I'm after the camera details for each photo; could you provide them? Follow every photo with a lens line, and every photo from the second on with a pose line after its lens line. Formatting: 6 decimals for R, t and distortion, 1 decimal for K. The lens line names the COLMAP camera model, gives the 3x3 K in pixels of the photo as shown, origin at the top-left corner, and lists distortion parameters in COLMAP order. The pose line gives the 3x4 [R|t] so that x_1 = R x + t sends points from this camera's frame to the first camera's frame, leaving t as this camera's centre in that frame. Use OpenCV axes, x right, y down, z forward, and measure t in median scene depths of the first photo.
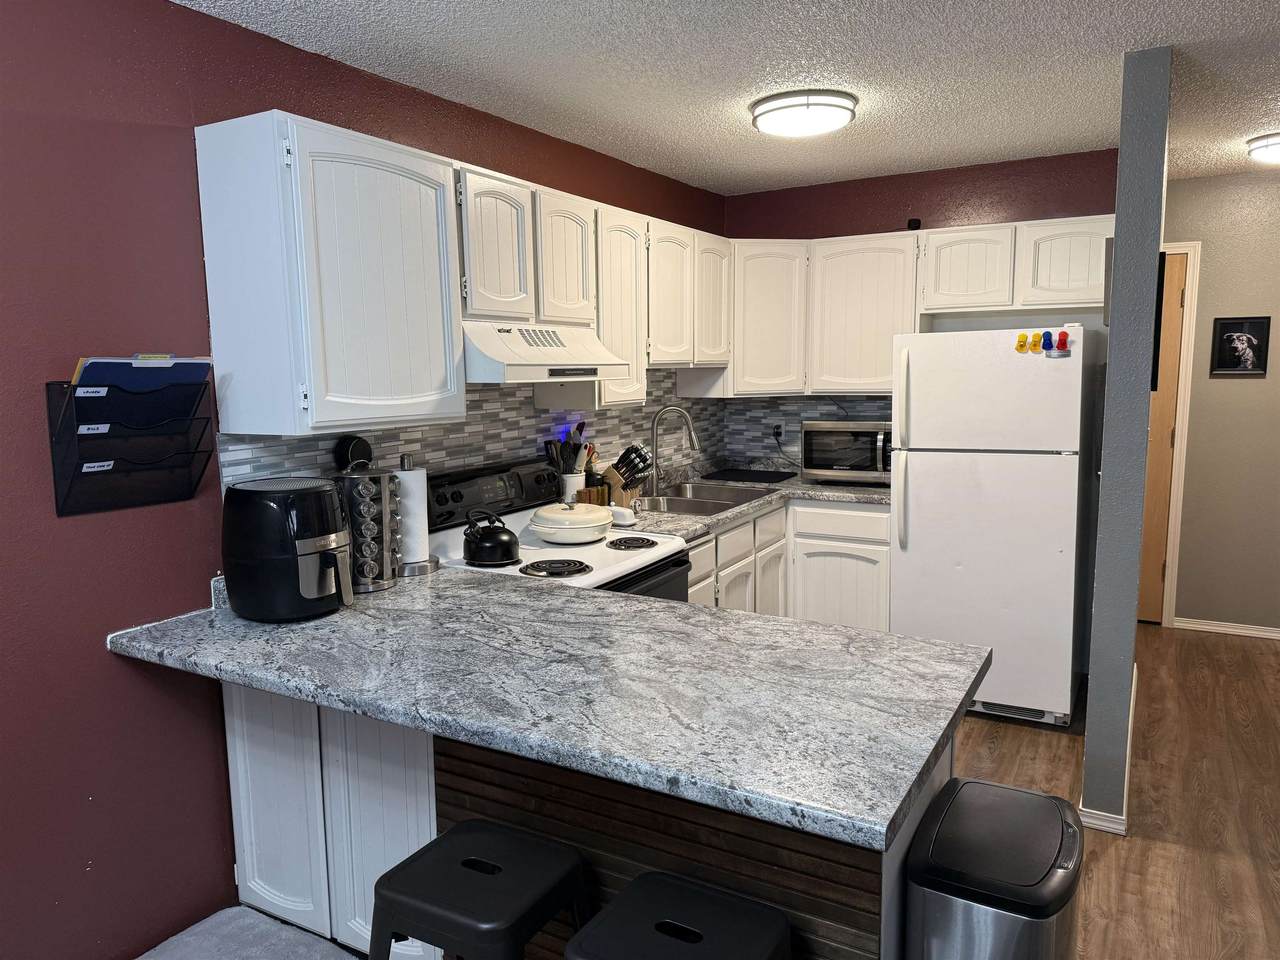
lens RADIAL K [[883.9, 0, 641.6], [0, 883.9, 482.4], [0, 0, 1]] dist [0.032069, -0.030458]
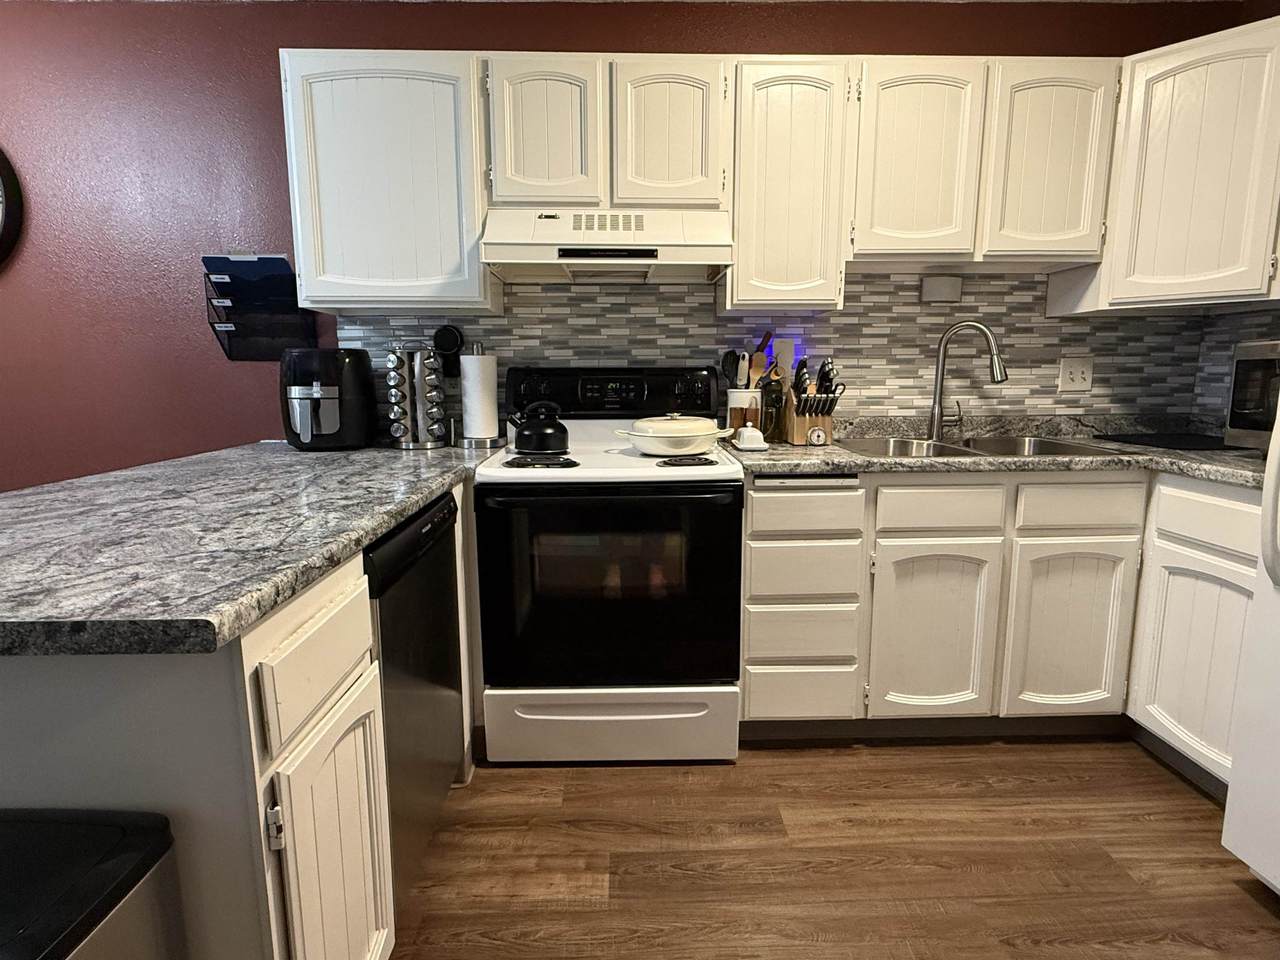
lens RADIAL K [[672.5, 0, 628.7], [0, 672.5, 480.3], [0, 0, 1]] dist [-0.002864, 0.002809]
pose [[0.508024, 0.146384, -0.848813, 0.470685], [-0.118952, 0.987934, 0.099182, 0.027849], [0.853090, 0.050581, 0.519307, 0.583536]]
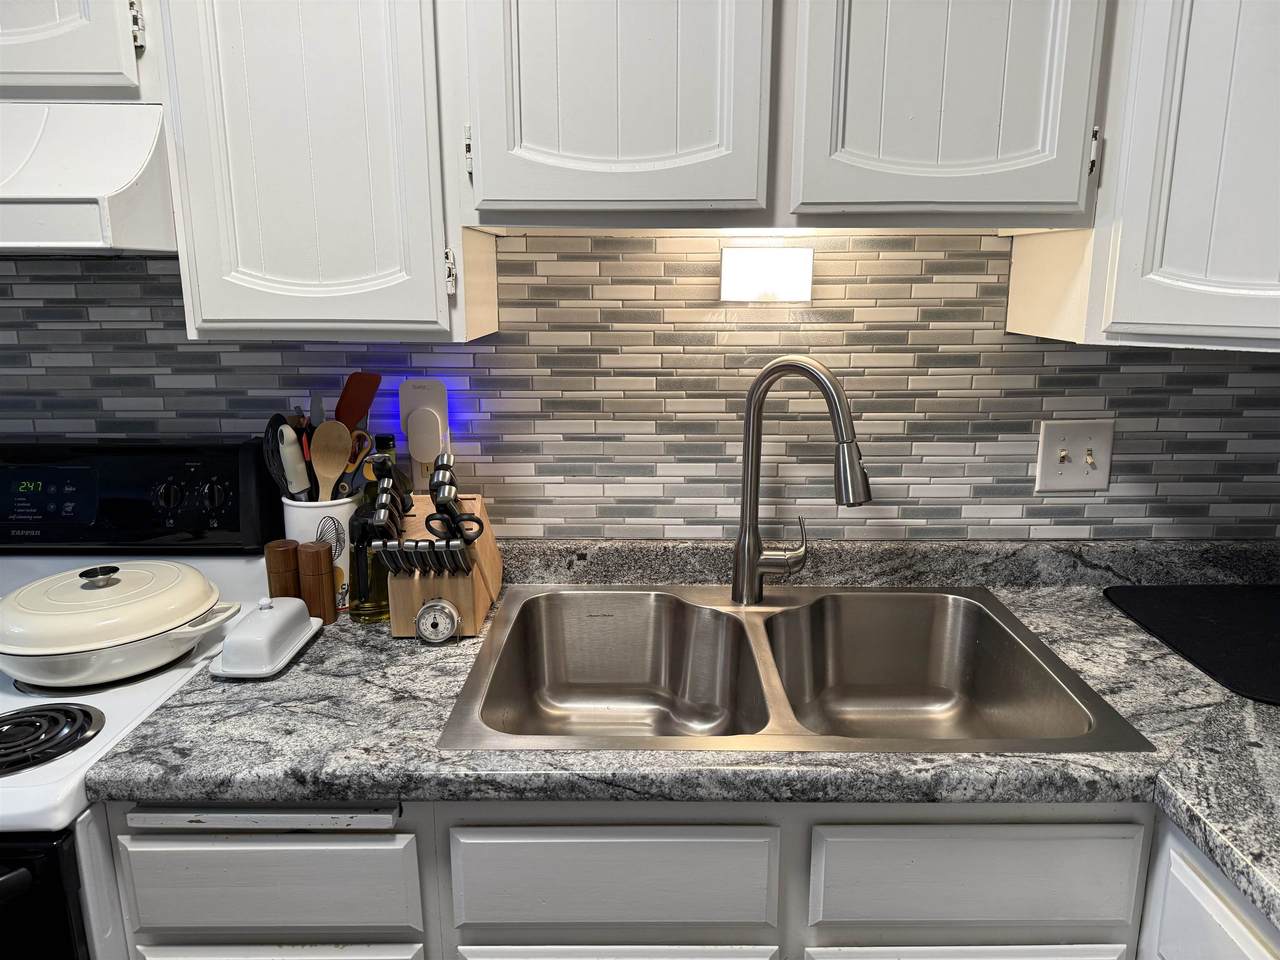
lens RADIAL K [[883.9, 0, 646.1], [0, 883.9, 470.4], [0, 0, 1]] dist [0.032069, -0.030458]
pose [[0.484607, 0.201221, -0.851273, 0.354073], [-0.124240, 0.979149, 0.160721, -0.111169], [0.865864, 0.027876, 0.499502, 0.973135]]
